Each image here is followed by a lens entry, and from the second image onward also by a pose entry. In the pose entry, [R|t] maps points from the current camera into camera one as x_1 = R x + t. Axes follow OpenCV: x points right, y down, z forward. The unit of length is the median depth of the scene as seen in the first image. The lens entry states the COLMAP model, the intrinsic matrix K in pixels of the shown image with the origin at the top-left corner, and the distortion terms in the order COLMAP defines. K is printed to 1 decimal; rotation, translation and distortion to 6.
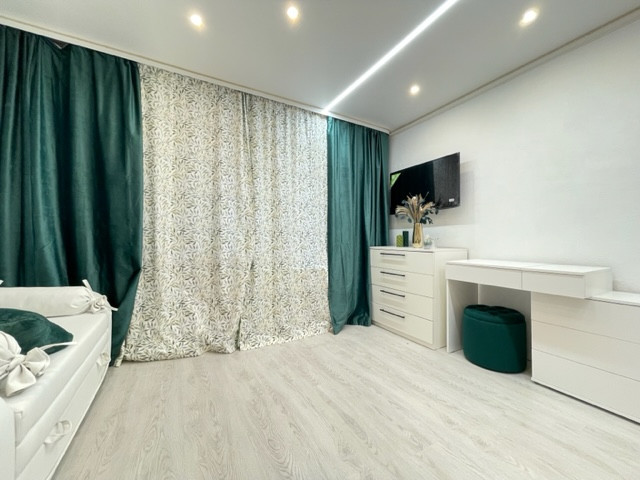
lens RADIAL K [[254.8, 0, 320.7], [0, 254.8, 238.6], [0, 0, 1]] dist [-0.001109, -0.000012]
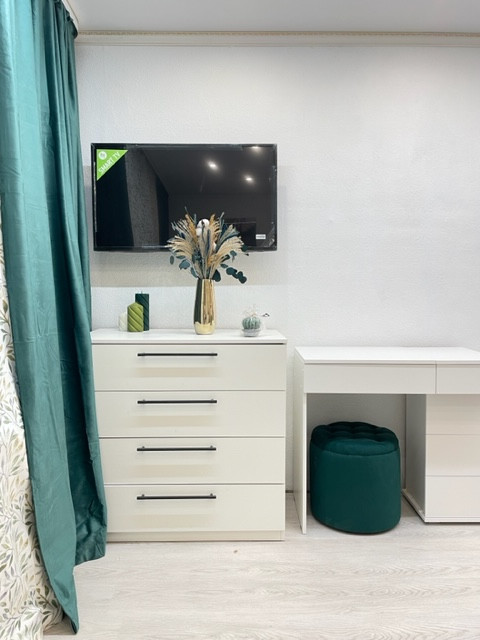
lens RADIAL K [[487.2, 0, 240.2], [0, 487.2, 316.9], [0, 0, 1]] dist [0.029758, -0.002696]
pose [[0.481777, -0.051320, 0.874790, -0.367731], [-0.004133, 0.998139, 0.060833, -0.049881], [-0.876284, -0.032923, 0.480669, 0.560525]]
